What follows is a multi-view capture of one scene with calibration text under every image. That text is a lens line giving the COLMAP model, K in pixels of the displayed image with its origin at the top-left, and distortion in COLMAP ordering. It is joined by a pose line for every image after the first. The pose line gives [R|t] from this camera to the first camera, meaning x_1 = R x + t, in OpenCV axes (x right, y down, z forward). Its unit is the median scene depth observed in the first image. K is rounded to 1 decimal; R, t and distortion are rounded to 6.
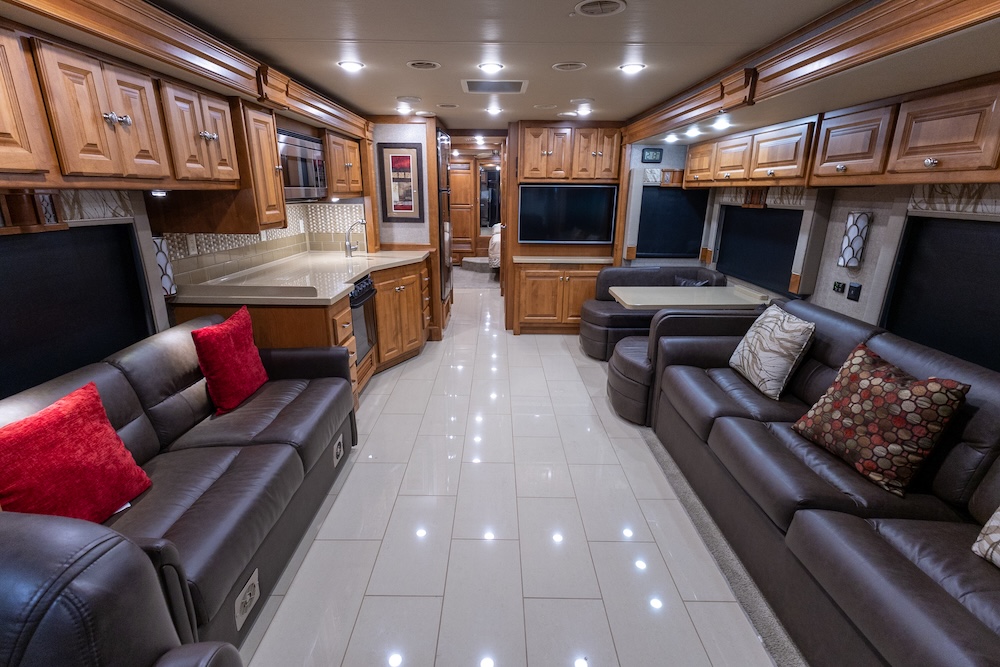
lens RADIAL K [[456.5, 0, 496.1], [0, 456.5, 335.3], [0, 0, 1]] dist [0.017138, -0.001670]
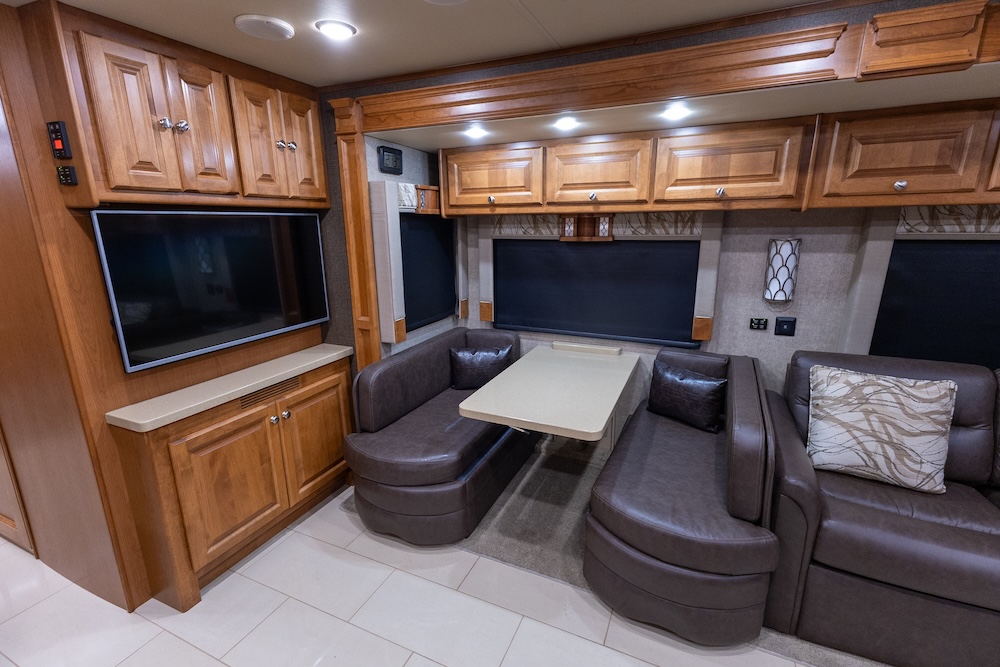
lens RADIAL K [[456.5, 0, 497.2], [0, 456.5, 336.2], [0, 0, 1]] dist [0.017138, -0.001670]
pose [[0.419006, -0.235533, 0.876903, -0.213408], [0.290231, 0.949846, 0.116446, -0.299816], [-0.860349, 0.205713, 0.466350, 0.937987]]
